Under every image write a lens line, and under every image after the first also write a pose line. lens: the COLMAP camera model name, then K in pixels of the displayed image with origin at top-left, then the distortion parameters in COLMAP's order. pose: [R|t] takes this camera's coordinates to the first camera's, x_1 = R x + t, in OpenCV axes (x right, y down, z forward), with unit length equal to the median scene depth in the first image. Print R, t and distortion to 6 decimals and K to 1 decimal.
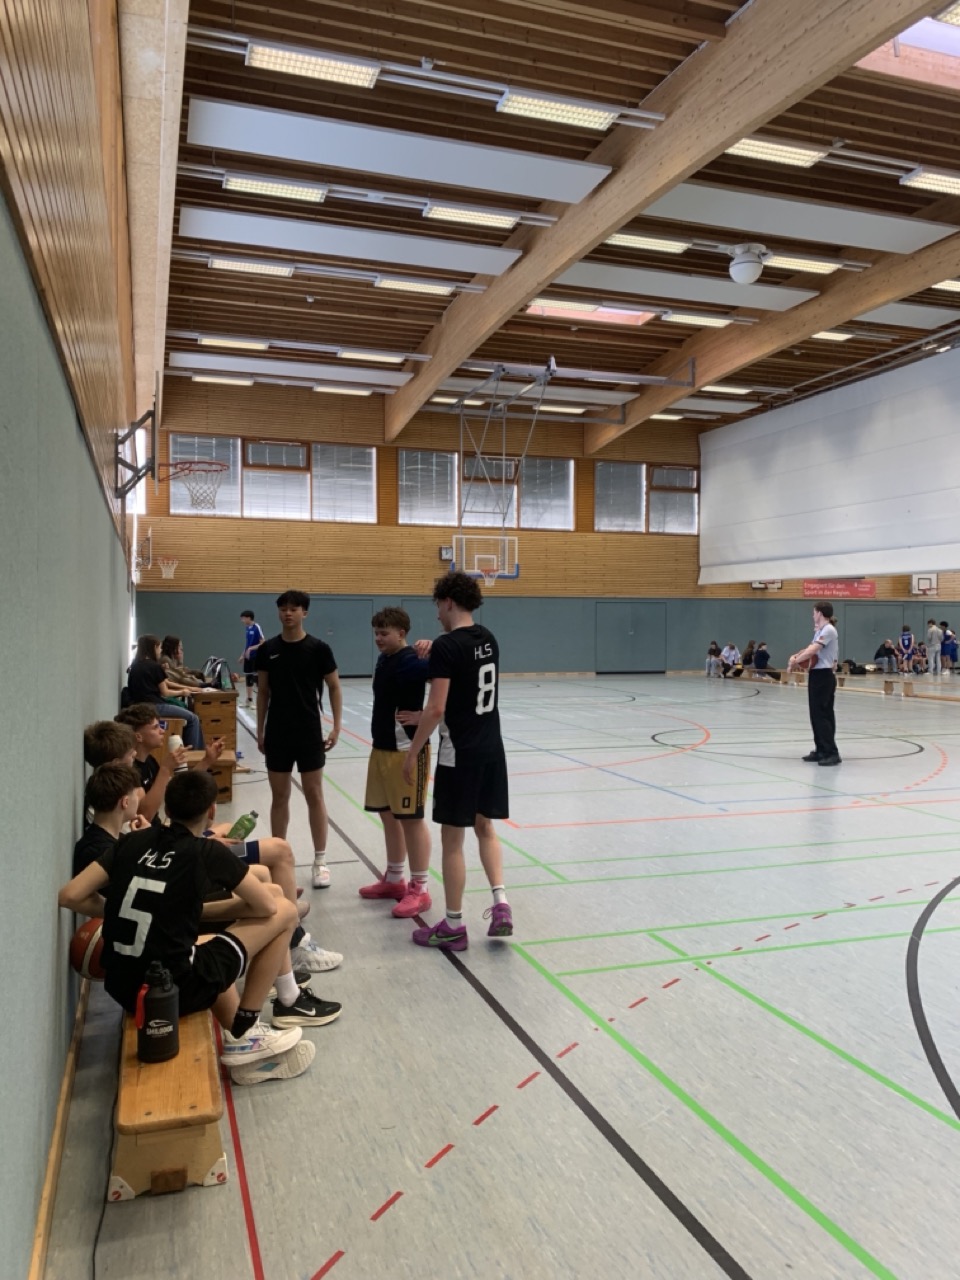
lens RADIAL K [[985.0, 0, 479.3], [0, 985.0, 637.8], [0, 0, 1]] dist [0.009016, -0.004778]
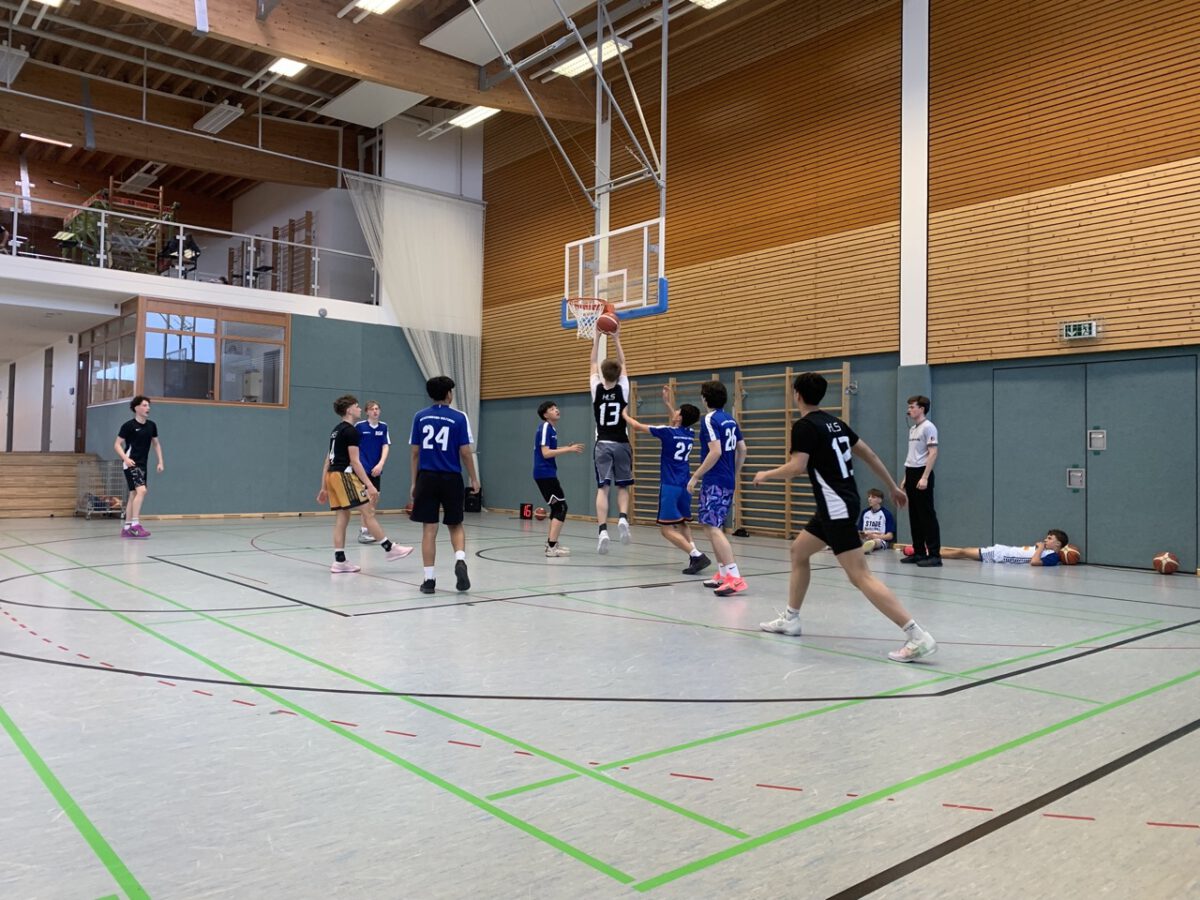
lens RADIAL K [[923.4, 0, 599.6], [0, 923.4, 450.2], [0, 0, 1]] dist [0.009016, -0.004778]
pose [[-0.372305, 0.003389, 0.928104, -0.418261], [-0.001325, 0.999990, -0.004183, 0.101721], [-0.928110, -0.002787, -0.372296, 1.284458]]
